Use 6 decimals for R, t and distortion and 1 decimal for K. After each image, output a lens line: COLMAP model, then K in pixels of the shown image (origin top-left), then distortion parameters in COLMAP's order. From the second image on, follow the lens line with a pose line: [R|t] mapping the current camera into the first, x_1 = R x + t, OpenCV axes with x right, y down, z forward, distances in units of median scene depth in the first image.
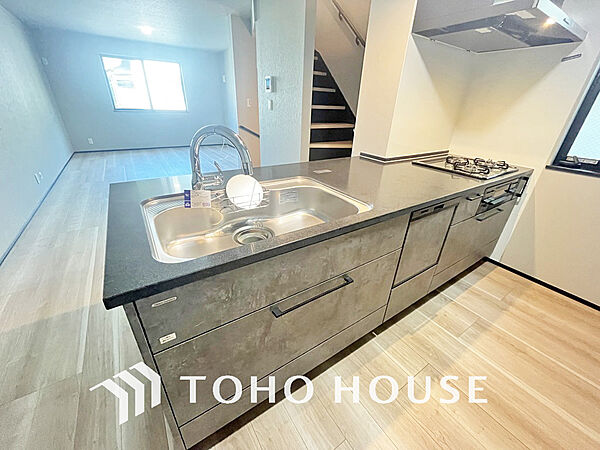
lens RADIAL K [[245.0, 0, 300.7], [0, 245.0, 223.7], [0, 0, 1]] dist [-0.000459, 0.000045]
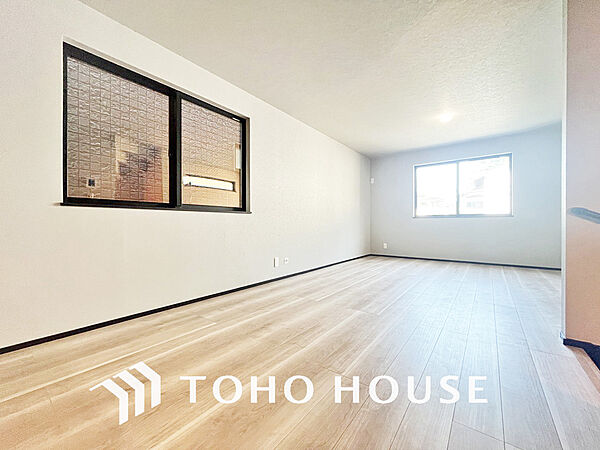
lens RADIAL K [[245.0, 0, 300.0], [0, 245.0, 223.4], [0, 0, 1]] dist [-0.000459, 0.000045]
pose [[0.316273, -0.041071, -0.947779, -0.028002], [-0.407423, 0.896355, -0.174799, -0.152157], [0.856725, 0.441431, 0.266760, 0.587928]]
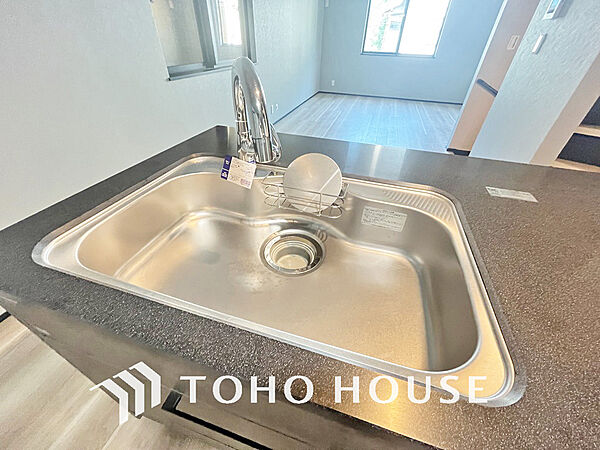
lens RADIAL K [[245.0, 0, 300.7], [0, 245.0, 224.6], [0, 0, 1]] dist [-0.000459, 0.000045]
pose [[0.635060, 0.456172, -0.623383, 0.059319], [-0.346503, 0.889488, 0.297906, -0.063372], [0.690388, 0.026816, 0.722942, 0.158062]]
